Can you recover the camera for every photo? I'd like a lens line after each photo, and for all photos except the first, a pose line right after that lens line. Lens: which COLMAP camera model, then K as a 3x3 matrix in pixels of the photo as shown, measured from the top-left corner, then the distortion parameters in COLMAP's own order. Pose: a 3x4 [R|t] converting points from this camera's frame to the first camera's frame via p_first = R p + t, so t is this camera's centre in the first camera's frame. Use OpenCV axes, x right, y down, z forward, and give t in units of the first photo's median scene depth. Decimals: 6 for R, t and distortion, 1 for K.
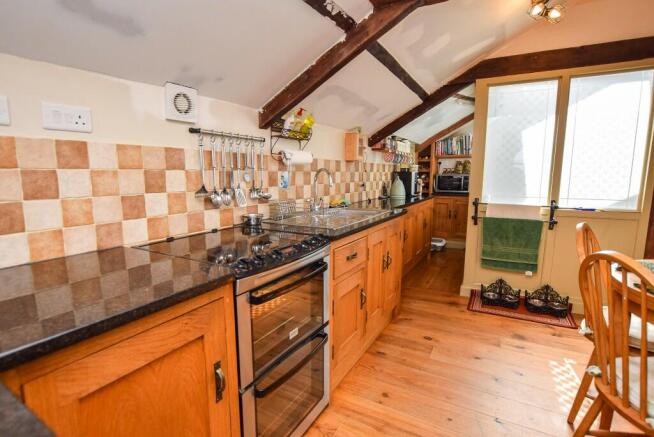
lens RADIAL K [[326.4, 0, 326.9], [0, 326.4, 218.6], [0, 0, 1]] dist [-0.000504, -0.000059]
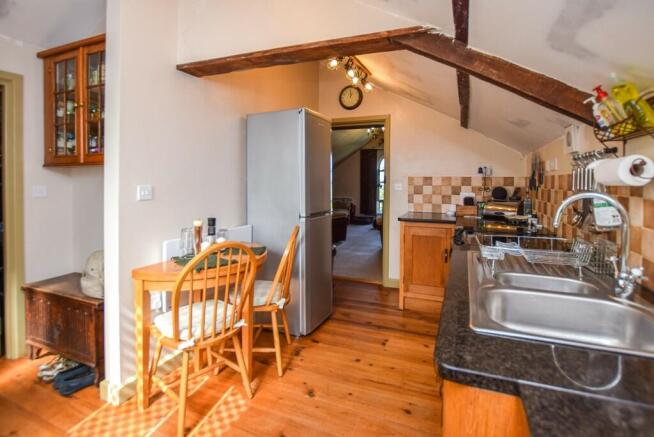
lens RADIAL K [[326.4, 0, 326.7], [0, 326.4, 218.4], [0, 0, 1]] dist [-0.000504, -0.000059]
pose [[0.108990, 0.145329, -0.983362, 2.153303], [-0.133070, 0.982484, 0.130451, -0.111117], [0.985096, 0.116638, 0.126420, -0.317859]]
